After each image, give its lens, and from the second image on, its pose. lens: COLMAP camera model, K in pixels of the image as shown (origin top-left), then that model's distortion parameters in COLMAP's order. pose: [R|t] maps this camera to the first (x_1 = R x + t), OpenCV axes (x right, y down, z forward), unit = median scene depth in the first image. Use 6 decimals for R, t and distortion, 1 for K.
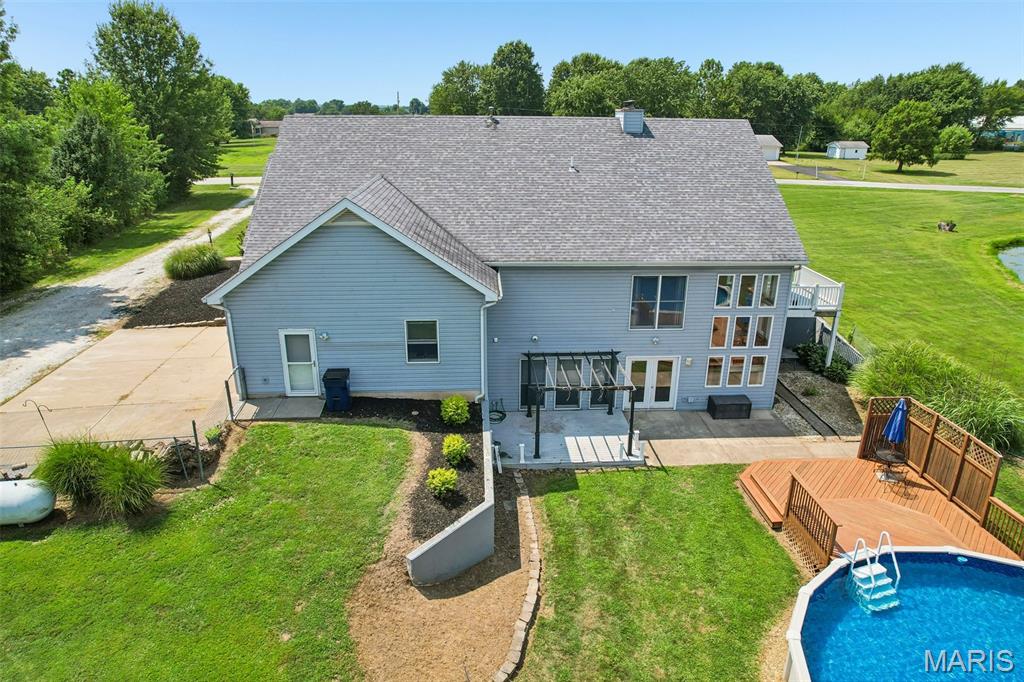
lens RADIAL K [[656.3, 0, 514.5], [0, 656.3, 346.2], [0, 0, 1]] dist [-0.077376, 0.069997]
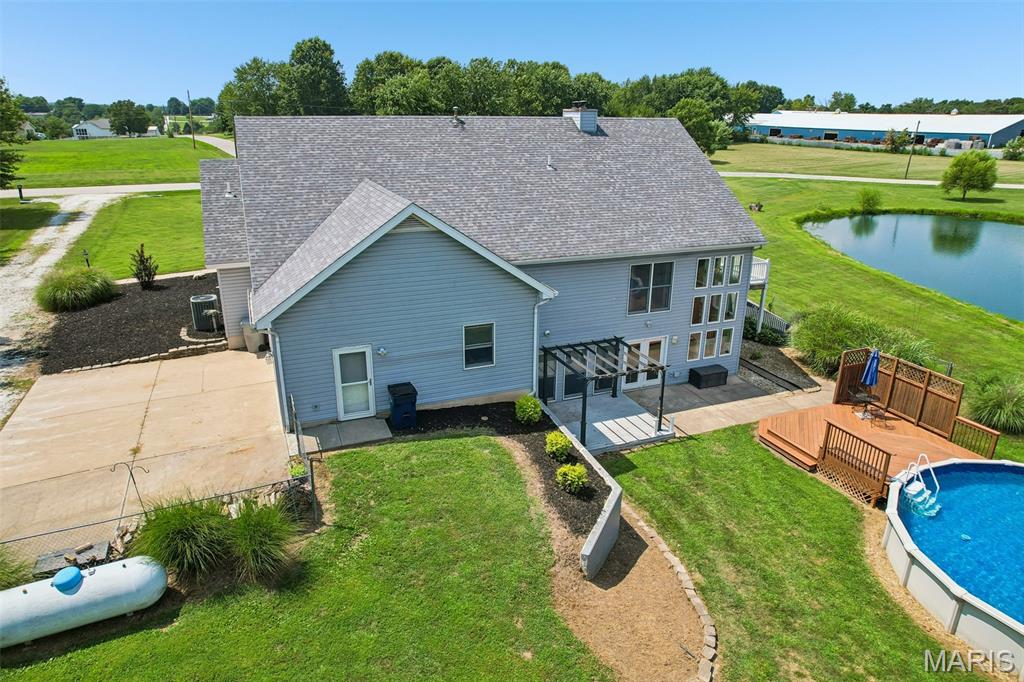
lens RADIAL K [[656.3, 0, 515.4], [0, 656.3, 345.2], [0, 0, 1]] dist [-0.077376, 0.069997]
pose [[0.946922, -0.108858, 0.302470, -0.331470], [0.108480, 0.993934, 0.018100, -0.017117], [-0.302606, 0.015673, 0.952987, 0.037108]]
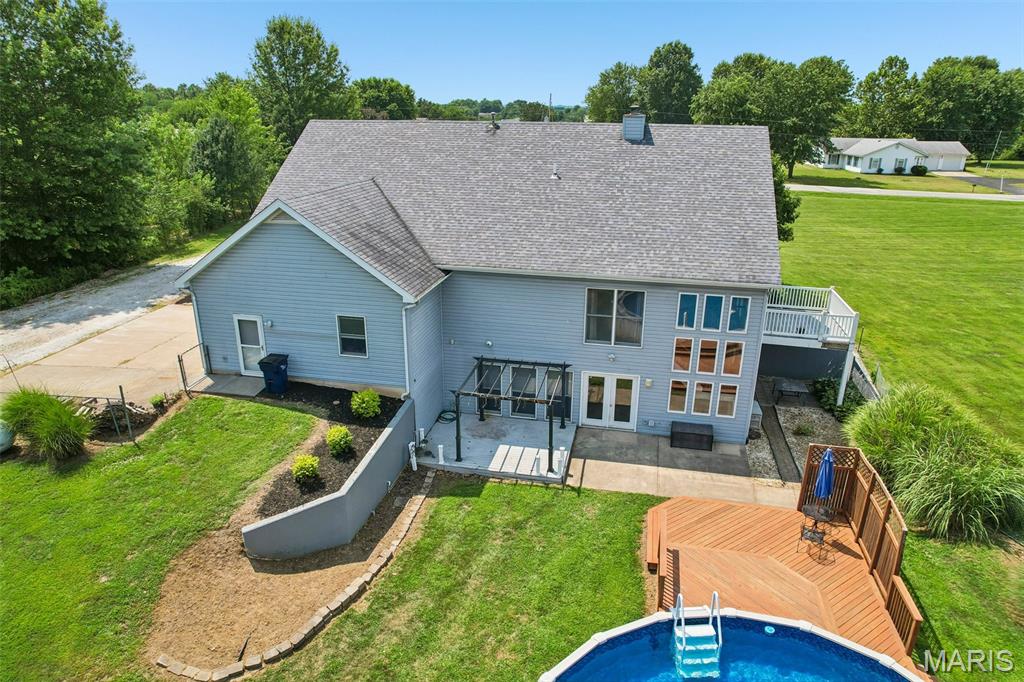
lens RADIAL K [[656.3, 0, 512.8], [0, 656.3, 347.2], [0, 0, 1]] dist [-0.077376, 0.069997]
pose [[0.963703, 0.090654, -0.251114, 0.321867], [-0.090590, 0.995818, 0.011838, -0.021669], [0.251137, 0.011340, 0.967885, 0.037063]]
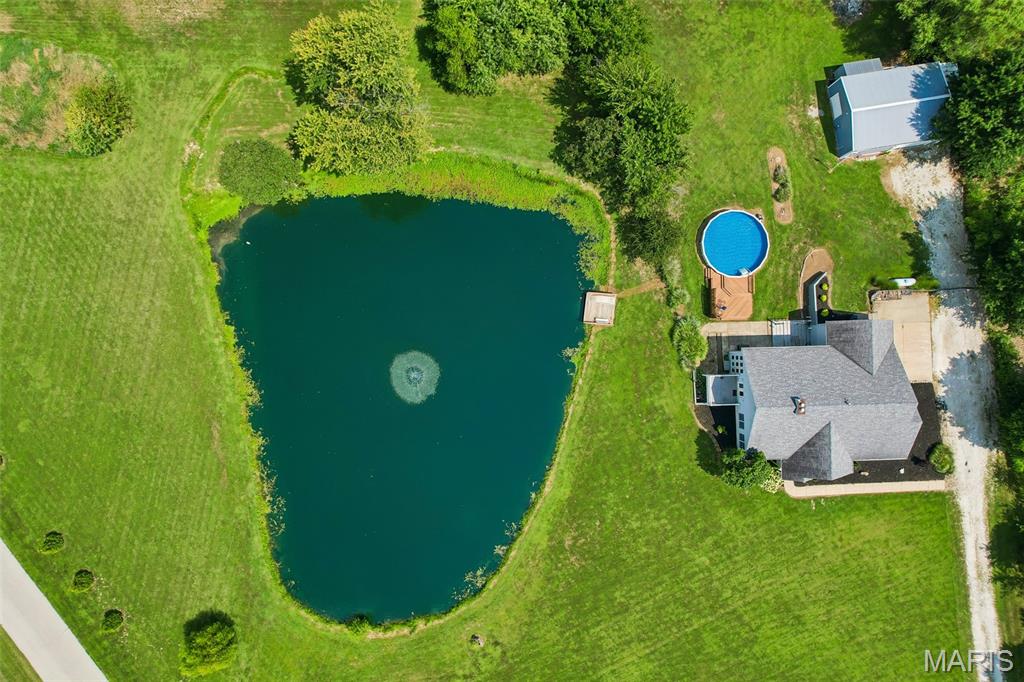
lens RADIAL K [[656.3, 0, 512.7], [0, 656.3, 346.1], [0, 0, 1]] dist [-0.077376, 0.069997]
pose [[-0.999195, -0.035691, -0.018326, 1.718279], [-0.005033, -0.341661, 0.939810, -3.353597], [-0.039804, 0.939145, 0.341207, -0.163667]]
